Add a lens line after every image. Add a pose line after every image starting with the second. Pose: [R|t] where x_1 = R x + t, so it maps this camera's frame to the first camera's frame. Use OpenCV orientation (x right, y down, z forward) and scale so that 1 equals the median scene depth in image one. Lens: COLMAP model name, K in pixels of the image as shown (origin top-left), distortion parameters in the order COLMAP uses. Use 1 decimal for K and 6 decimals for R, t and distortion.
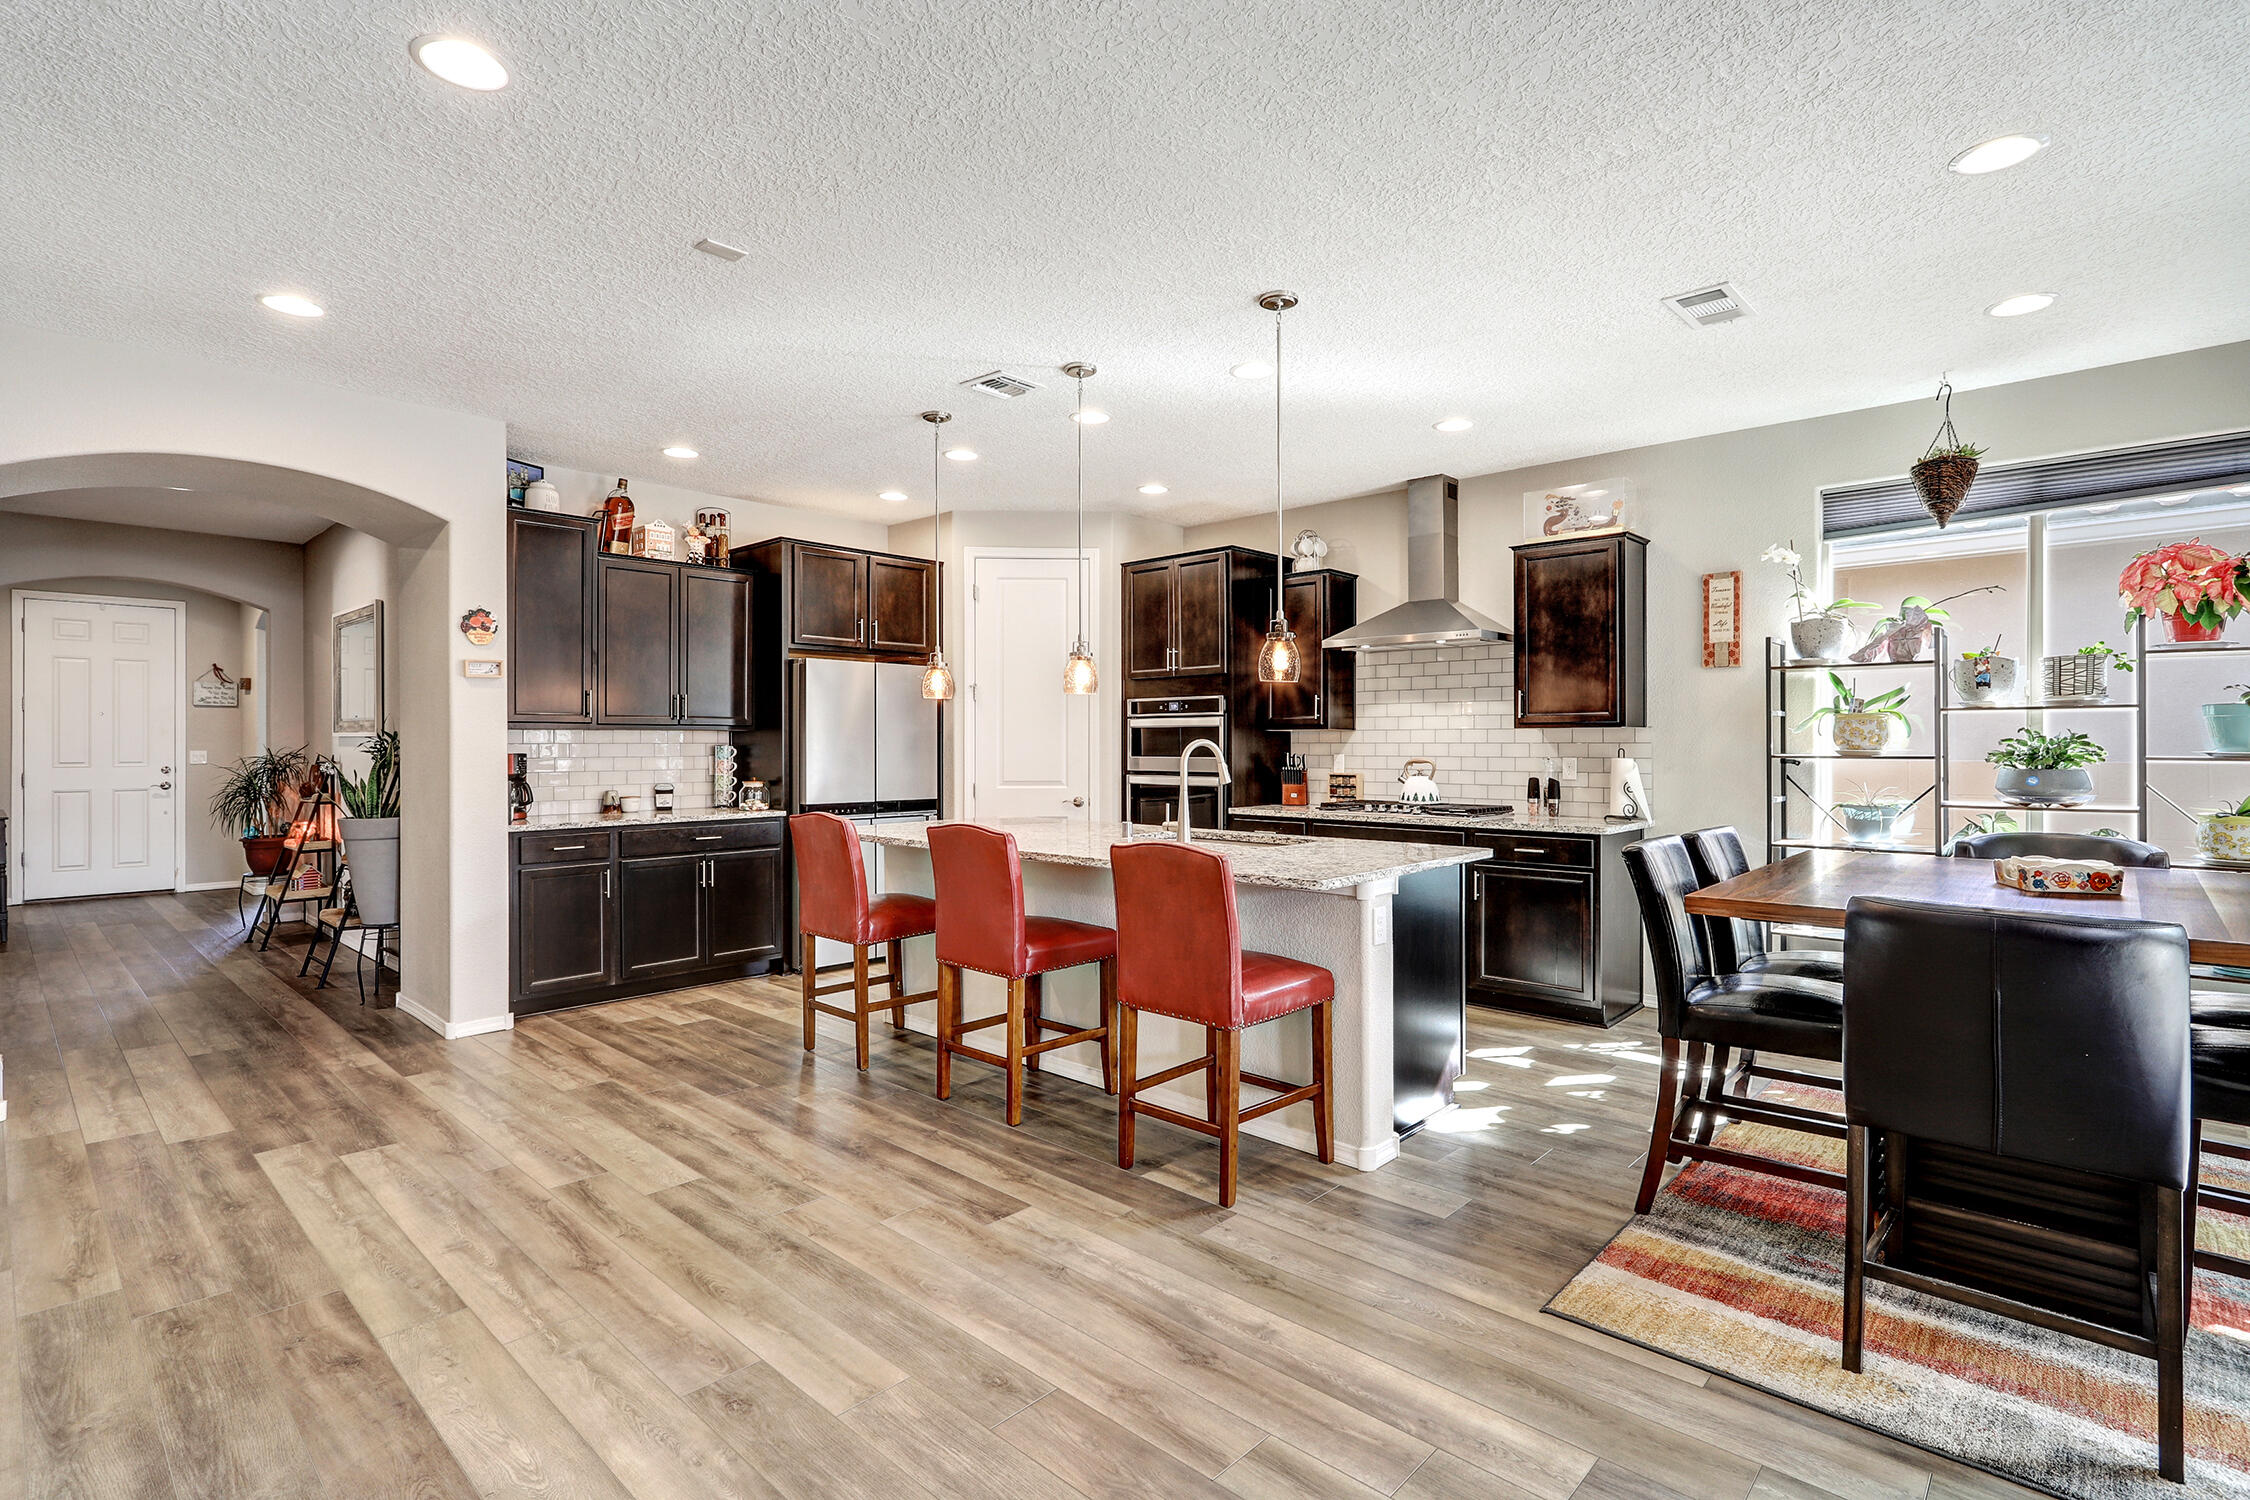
lens RADIAL K [[1079.1, 0, 1088.8], [0, 1079.1, 734.5], [0, 0, 1]] dist [-0.005200, 0.000904]
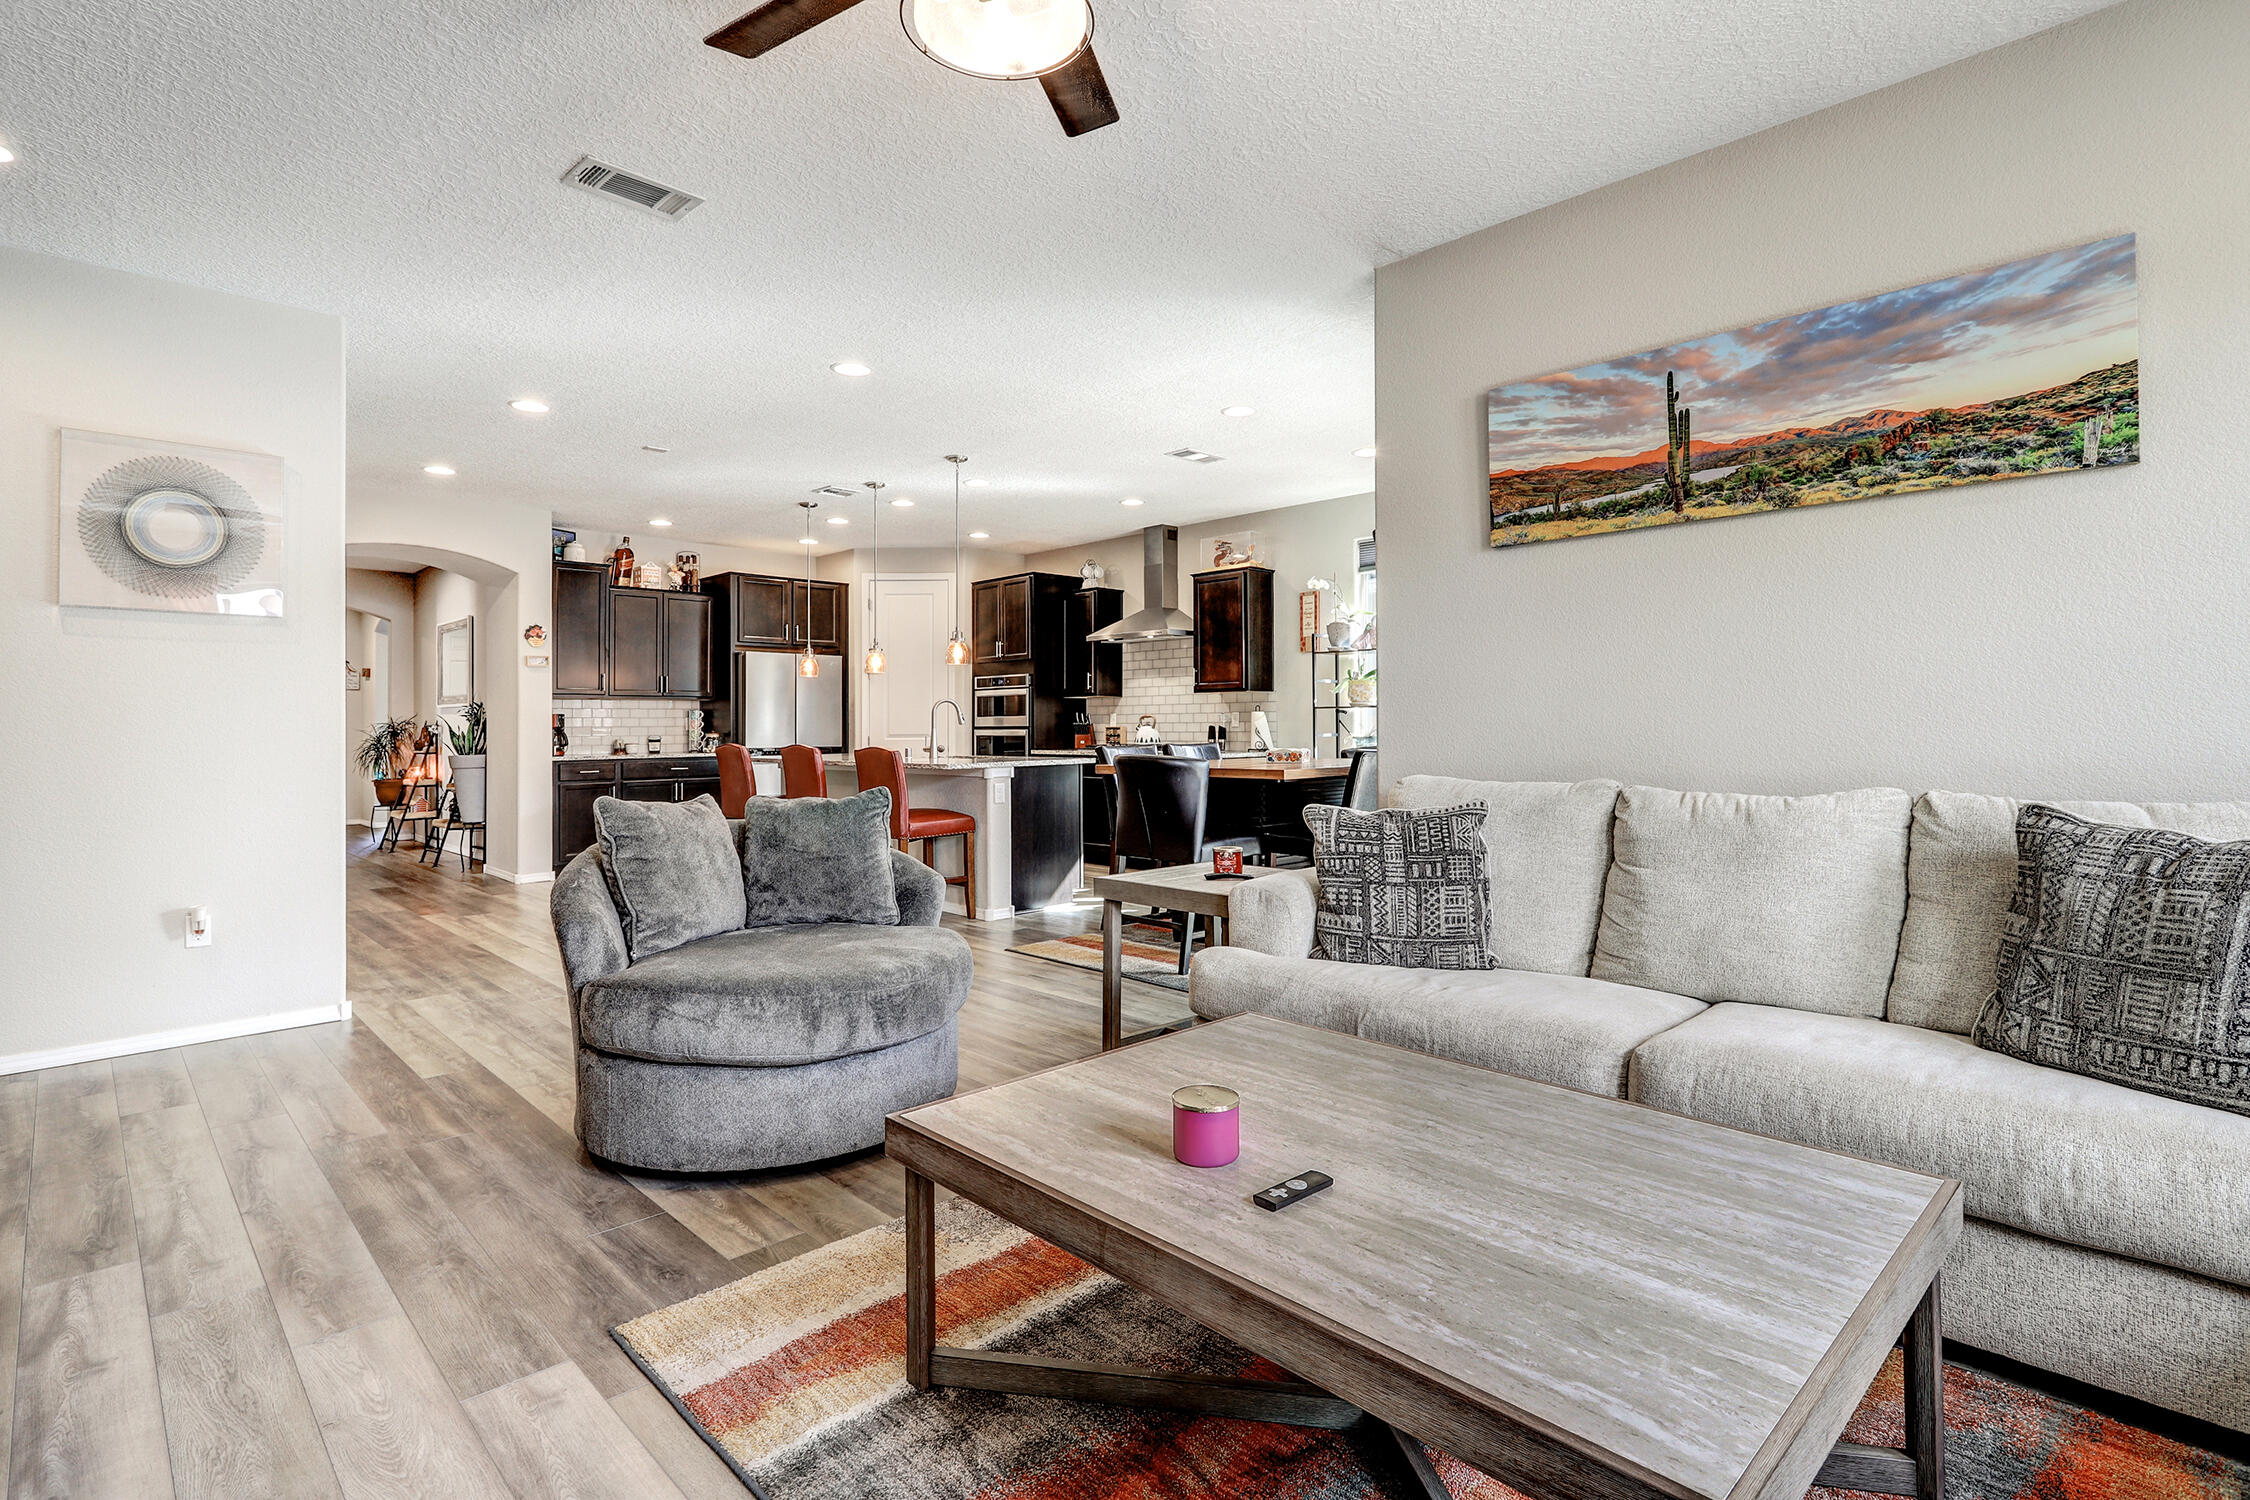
lens RADIAL K [[1079.1, 0, 1080.4], [0, 1079.1, 697.0], [0, 0, 1]] dist [-0.005200, 0.000904]
pose [[0.998841, -0.007837, -0.047479, 0.284783], [0.006907, 0.999781, -0.019734, 0.026868], [0.047624, 0.019383, 0.998677, -0.500103]]
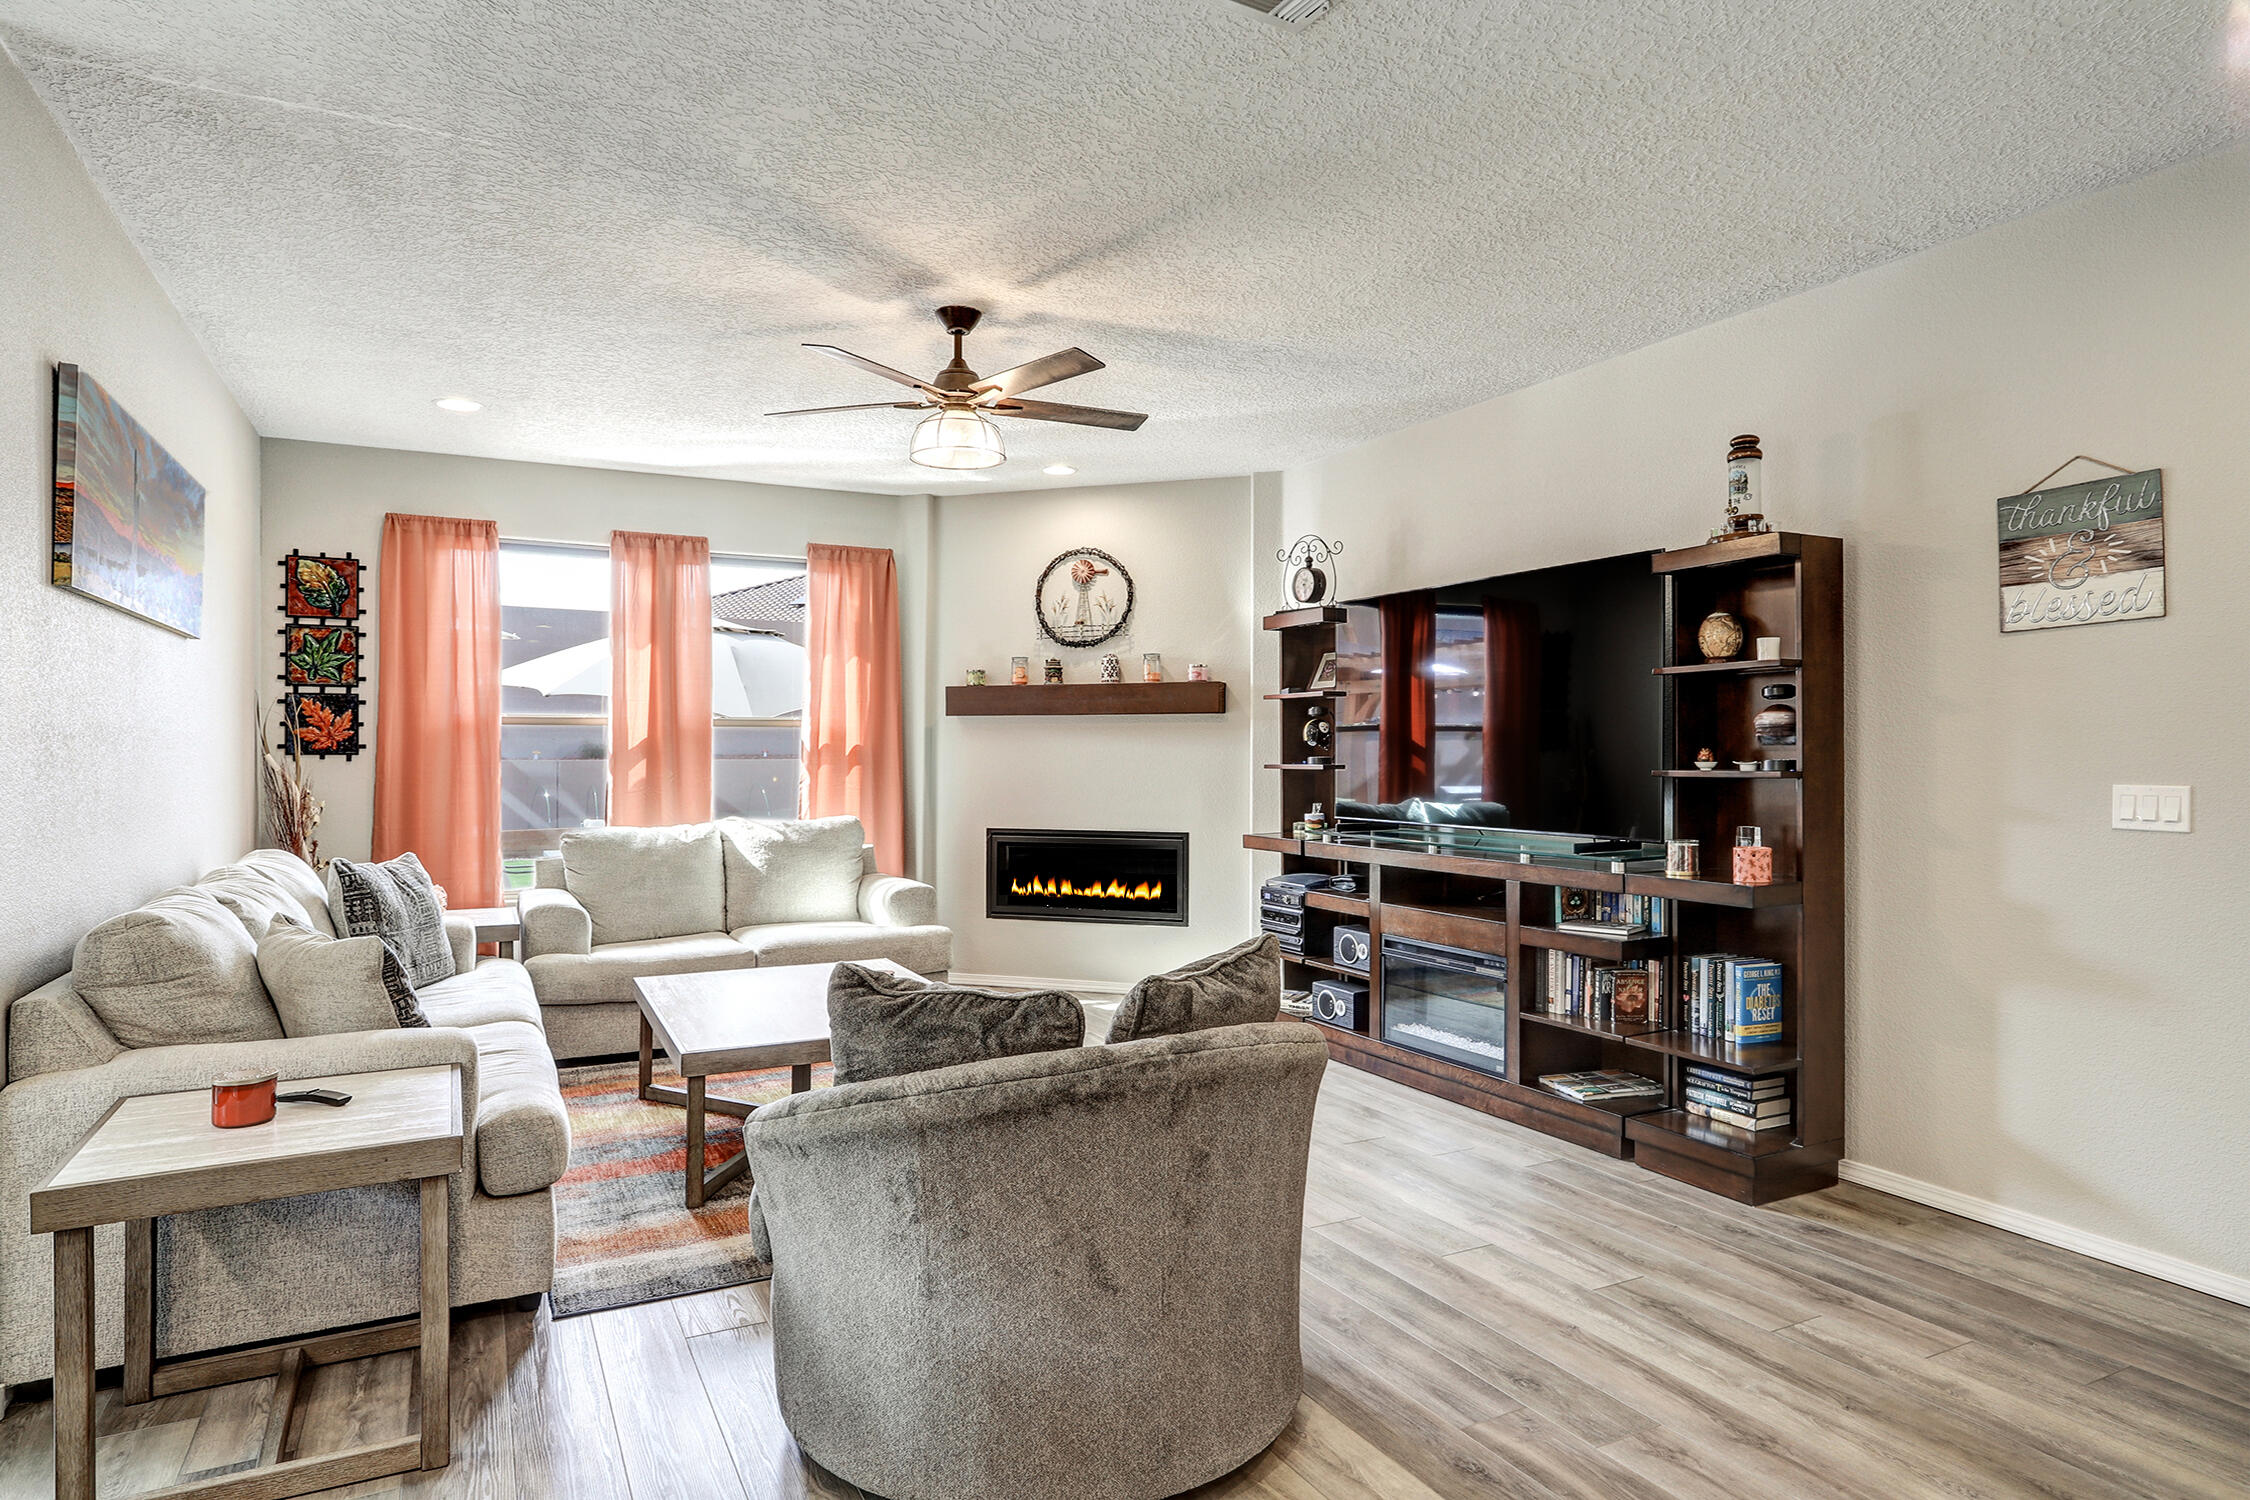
lens RADIAL K [[1223.9, 0, 1078.8], [0, 1223.9, 747.8], [0, 0, 1]] dist [0.000154, 0.002160]
pose [[-0.946829, 0.005413, 0.321691, -0.043895], [0.002286, 0.999946, -0.010099, 0.001771], [-0.321728, -0.008826, -0.946791, 0.435123]]
